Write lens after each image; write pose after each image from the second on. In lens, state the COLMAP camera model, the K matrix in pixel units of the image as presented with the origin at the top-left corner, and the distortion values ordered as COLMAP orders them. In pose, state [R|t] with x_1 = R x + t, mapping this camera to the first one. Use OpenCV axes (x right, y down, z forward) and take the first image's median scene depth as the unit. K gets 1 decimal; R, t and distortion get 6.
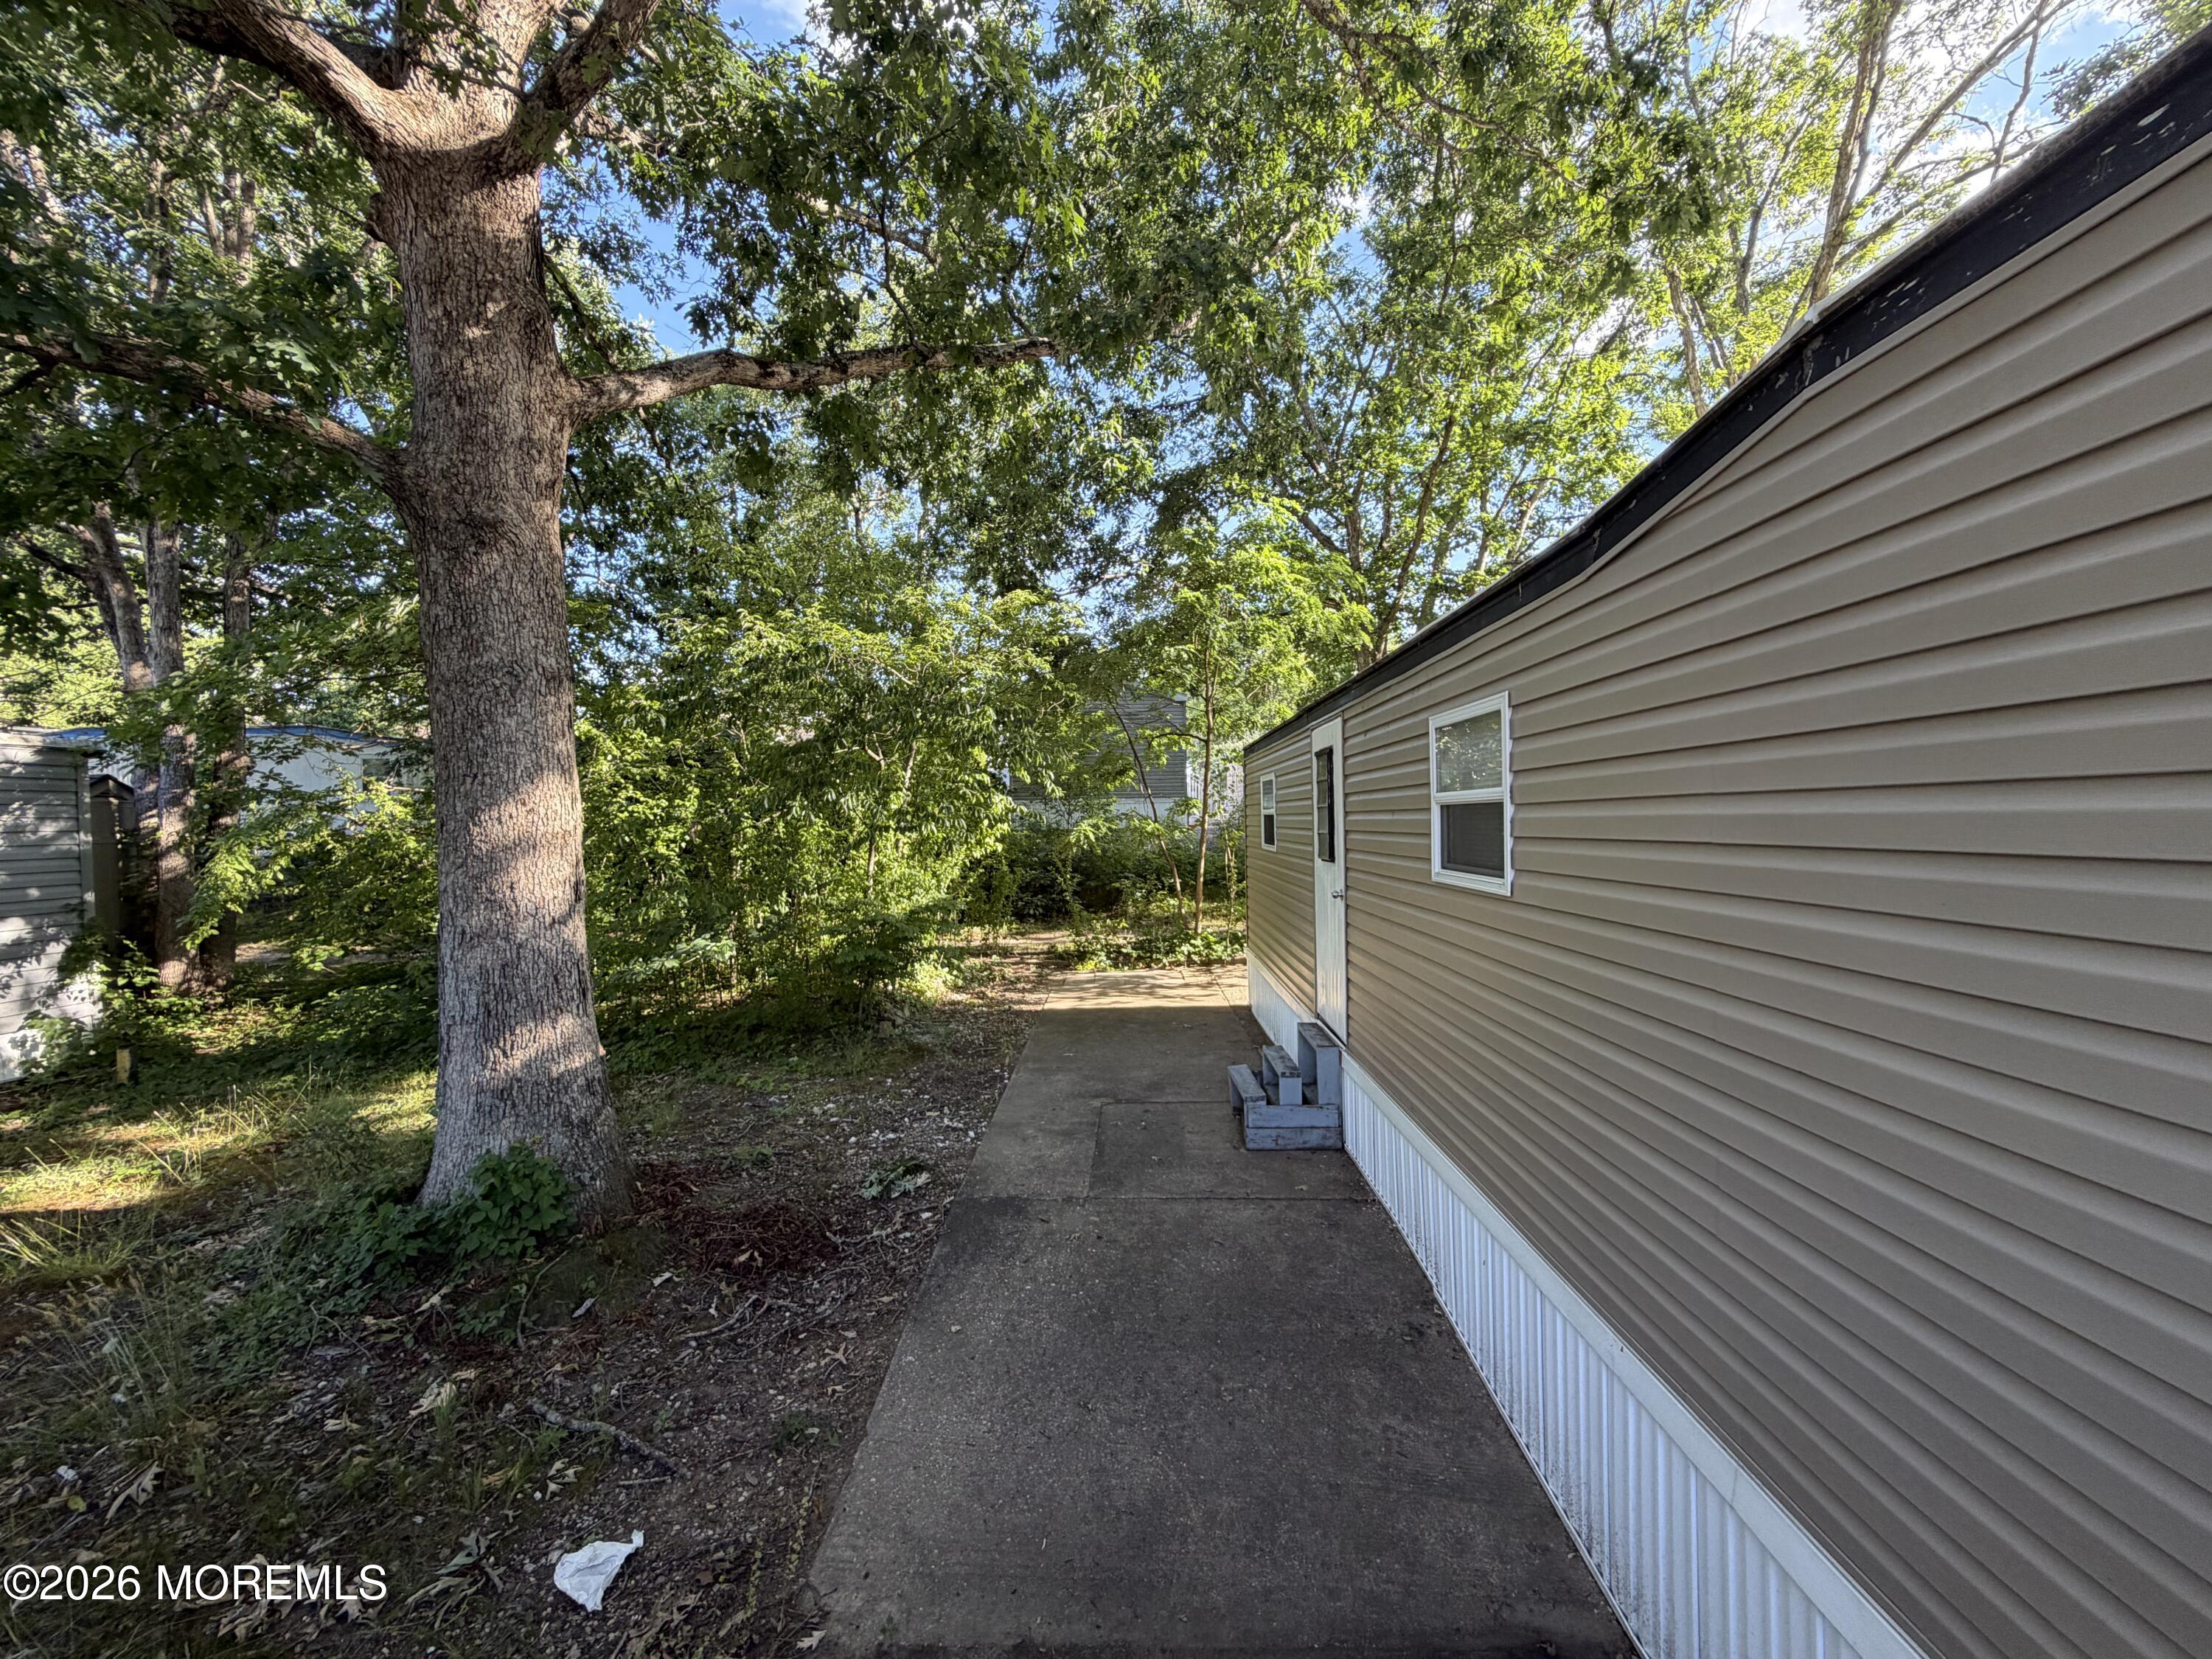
lens RADIAL K [[874.3, 0, 1113.4], [0, 874.3, 827.3], [0, 0, 1]] dist [-0.000061, -0.000042]
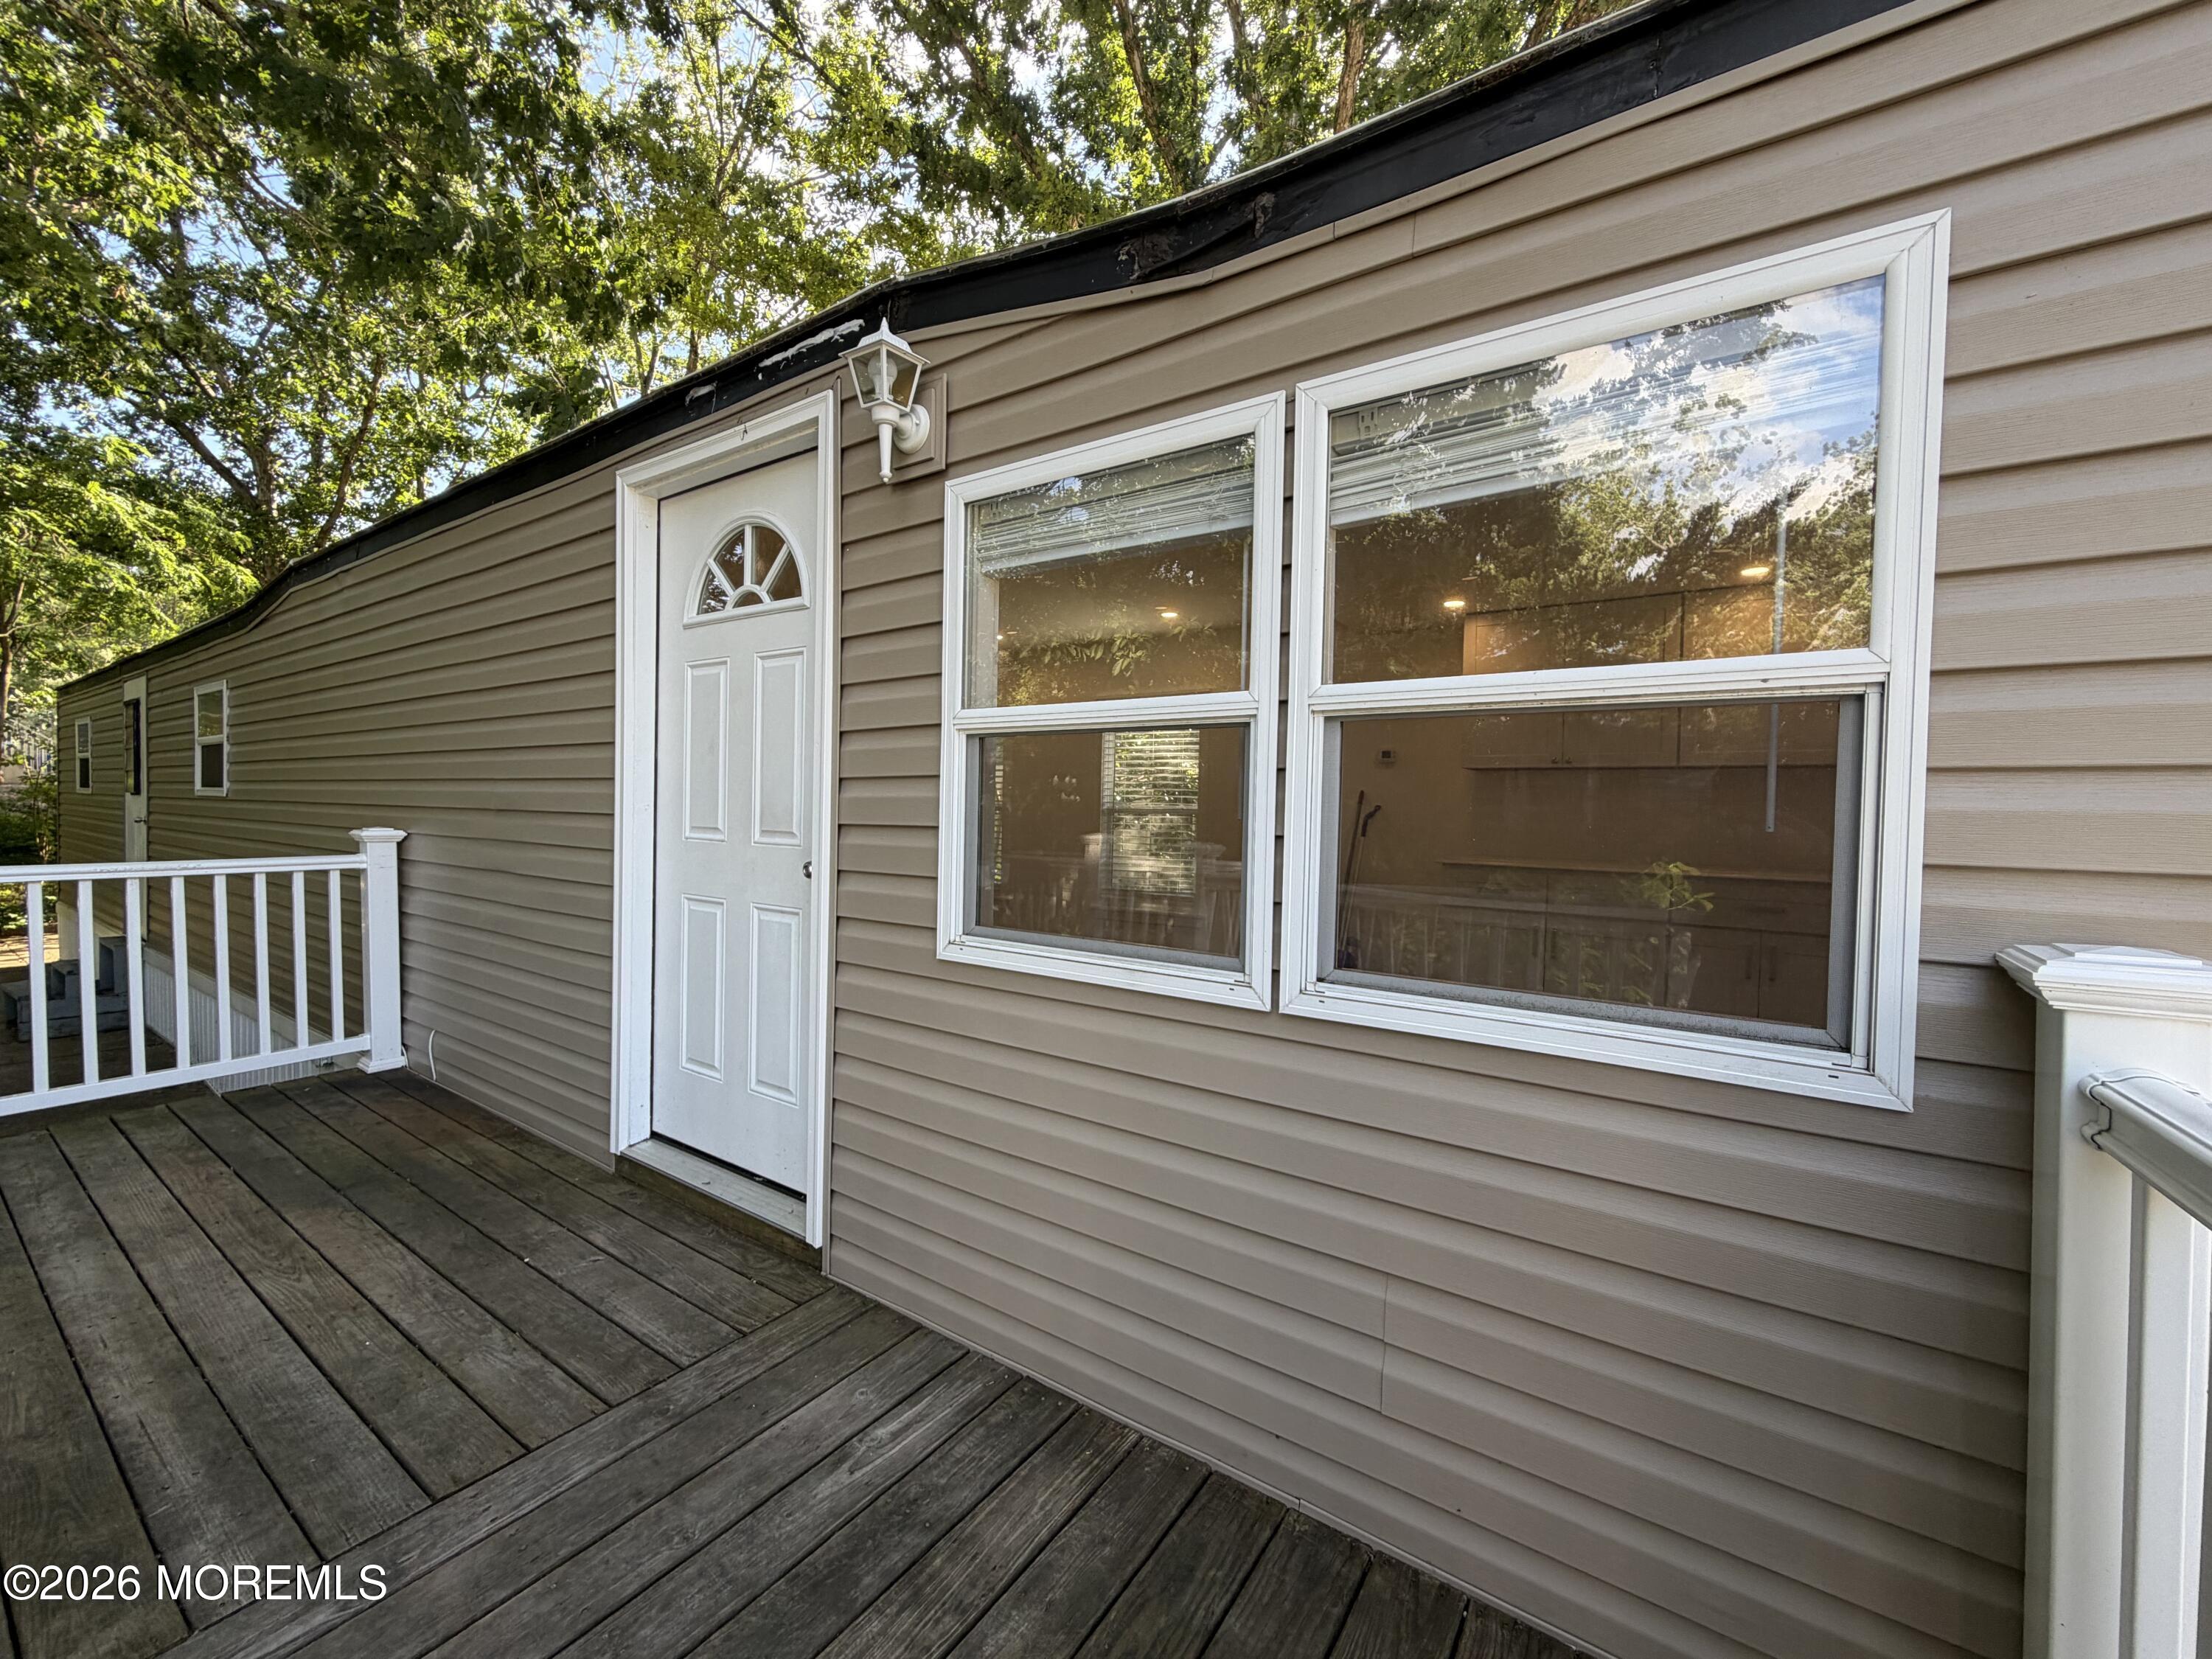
lens RADIAL K [[874.3, 0, 1113.4], [0, 874.3, 827.3], [0, 0, 1]] dist [-0.000061, -0.000042]
pose [[0.550248, 0.000787, 0.835001, -0.017878], [-0.016928, 0.999805, 0.010213, 0.052406], [-0.834829, -0.019755, 0.550154, -0.827042]]
